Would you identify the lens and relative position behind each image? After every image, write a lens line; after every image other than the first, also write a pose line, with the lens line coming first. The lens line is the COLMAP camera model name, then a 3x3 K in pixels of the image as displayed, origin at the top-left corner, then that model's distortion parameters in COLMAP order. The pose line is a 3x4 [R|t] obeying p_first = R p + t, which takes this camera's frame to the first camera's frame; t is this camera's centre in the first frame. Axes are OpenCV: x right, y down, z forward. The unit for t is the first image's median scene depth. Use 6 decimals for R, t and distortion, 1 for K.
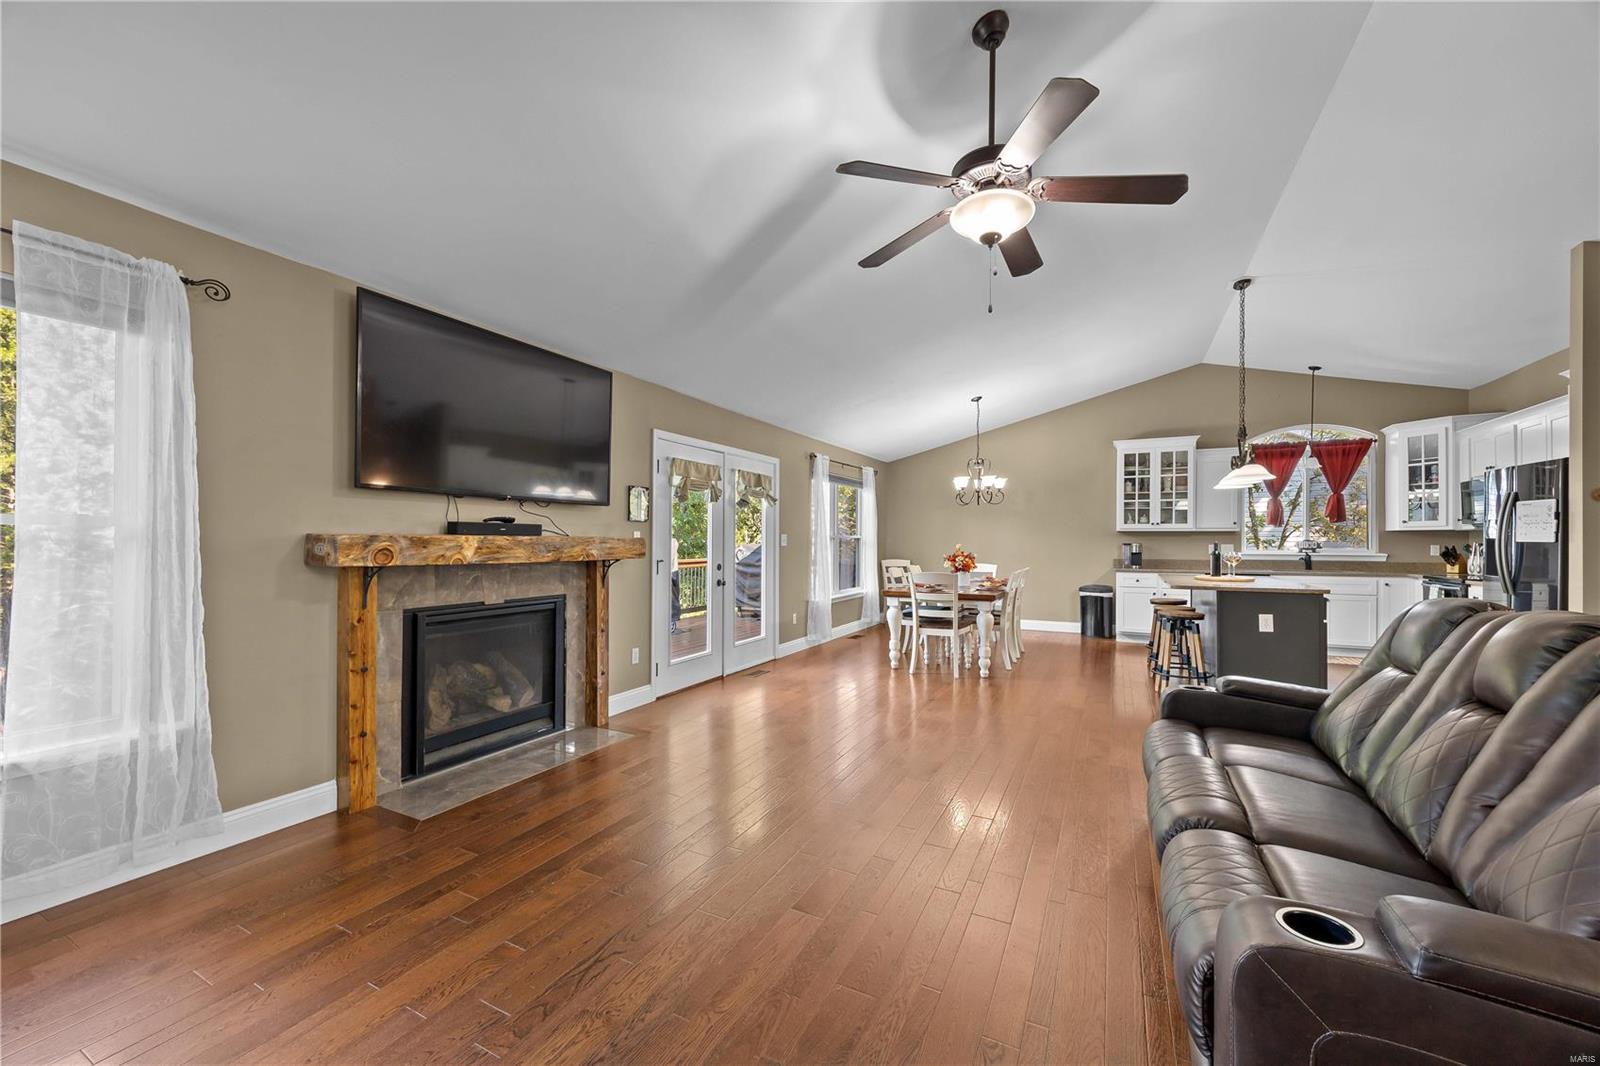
lens RADIAL K [[627.6, 0, 797.3], [0, 627.6, 541.7], [0, 0, 1]] dist [-0.001104, 0.000174]
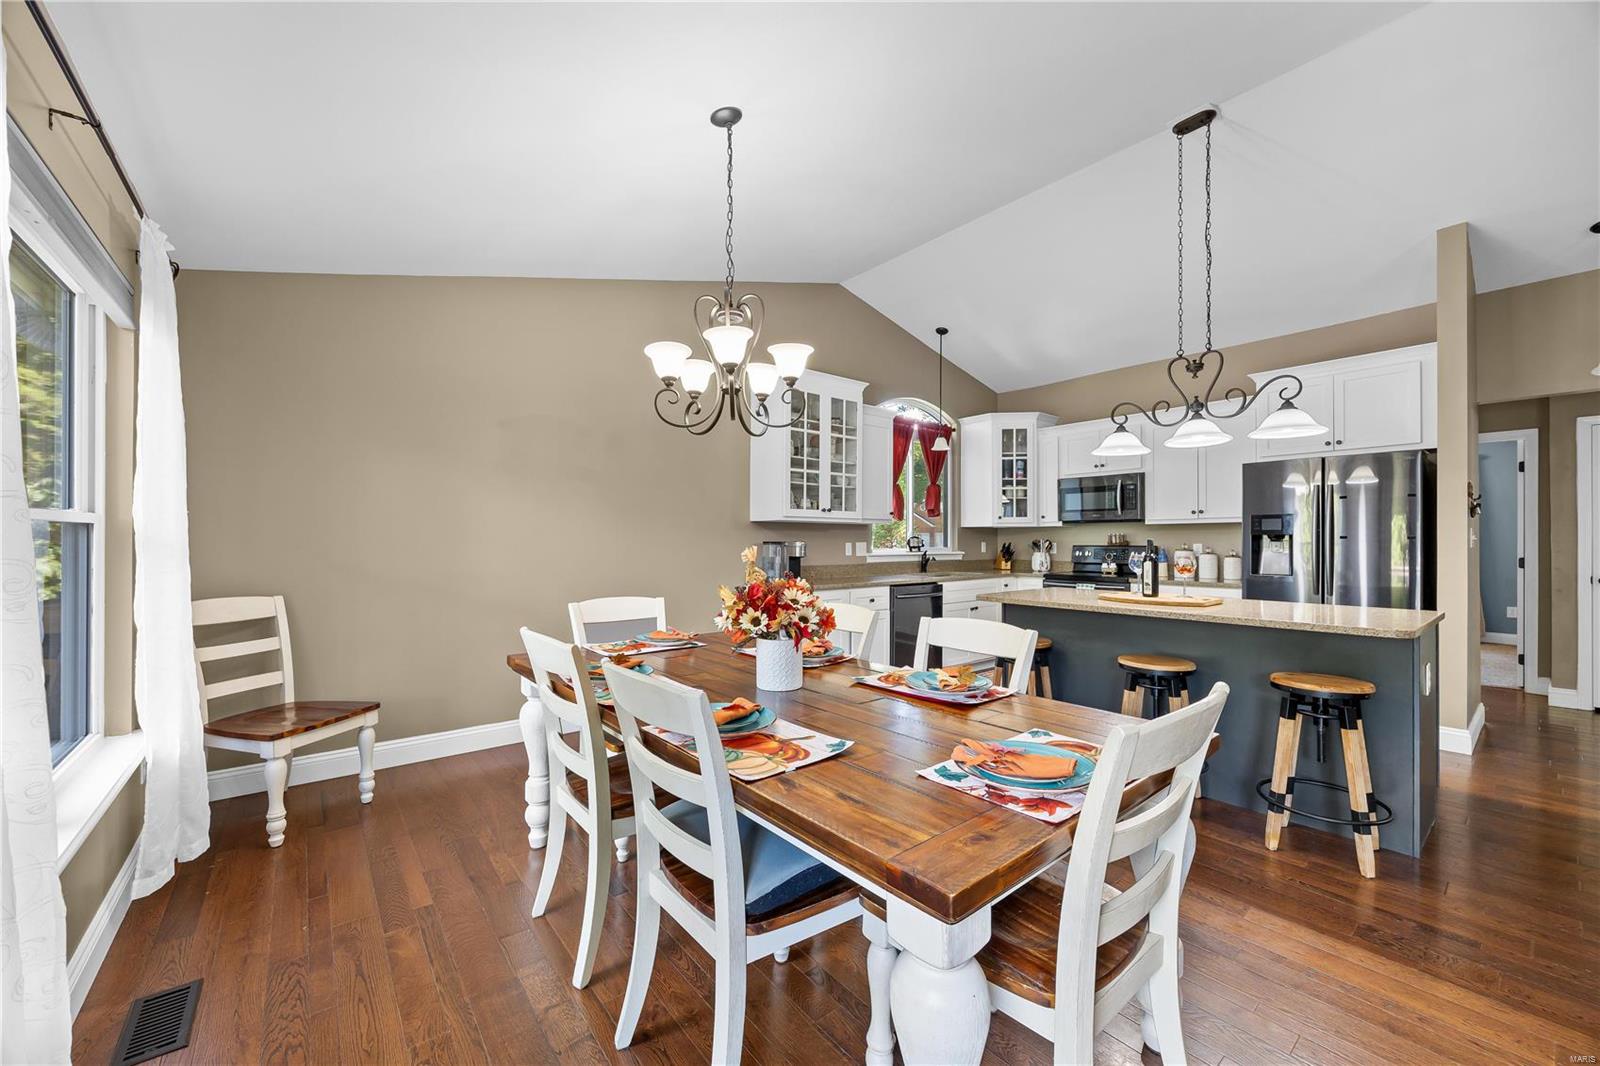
lens RADIAL K [[627.6, 0, 803.7], [0, 627.6, 541.9], [0, 0, 1]] dist [-0.001104, 0.000174]
pose [[0.371219, -0.001159, 0.928544, -0.021749], [0.004012, 0.999992, -0.000355, 0.003715], [-0.928537, 0.003857, 0.371221, 0.842952]]
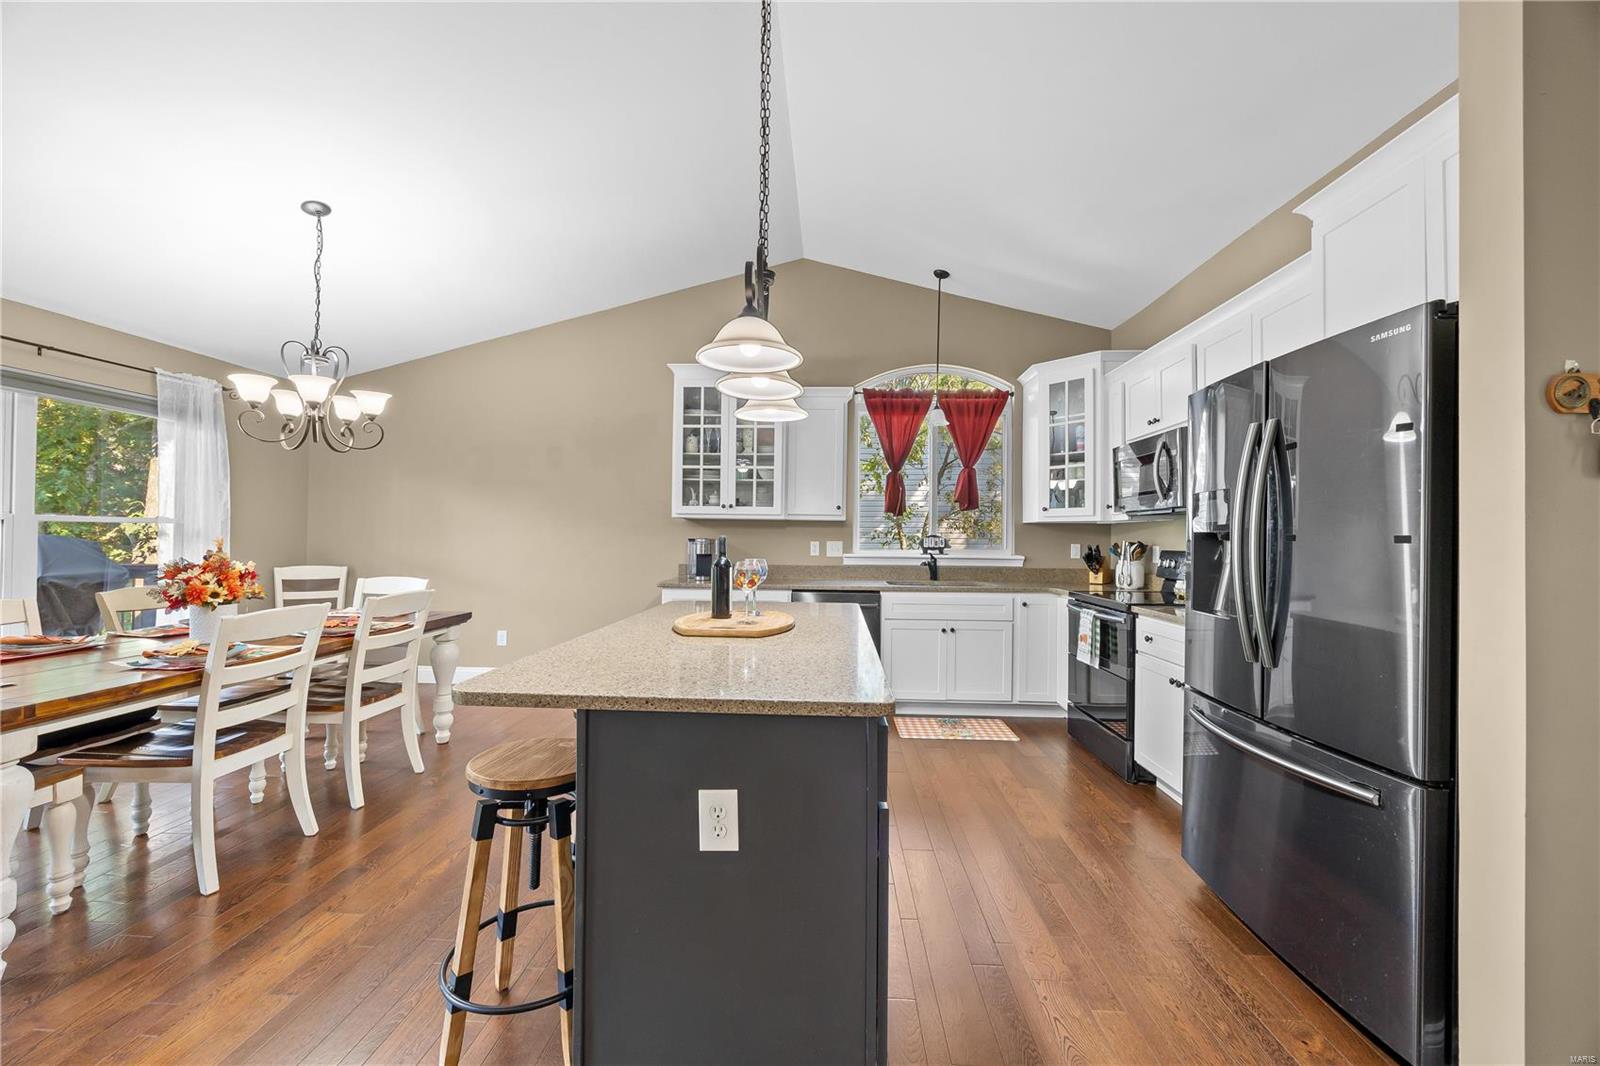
lens RADIAL K [[627.6, 0, 805.4], [0, 627.6, 529.1], [0, 0, 1]] dist [-0.001104, 0.000174]
pose [[0.908788, 0.012984, 0.417057, 0.415064], [-0.008498, 0.999884, -0.012610, 0.000188], [-0.417172, 0.007916, 0.908793, 0.452738]]
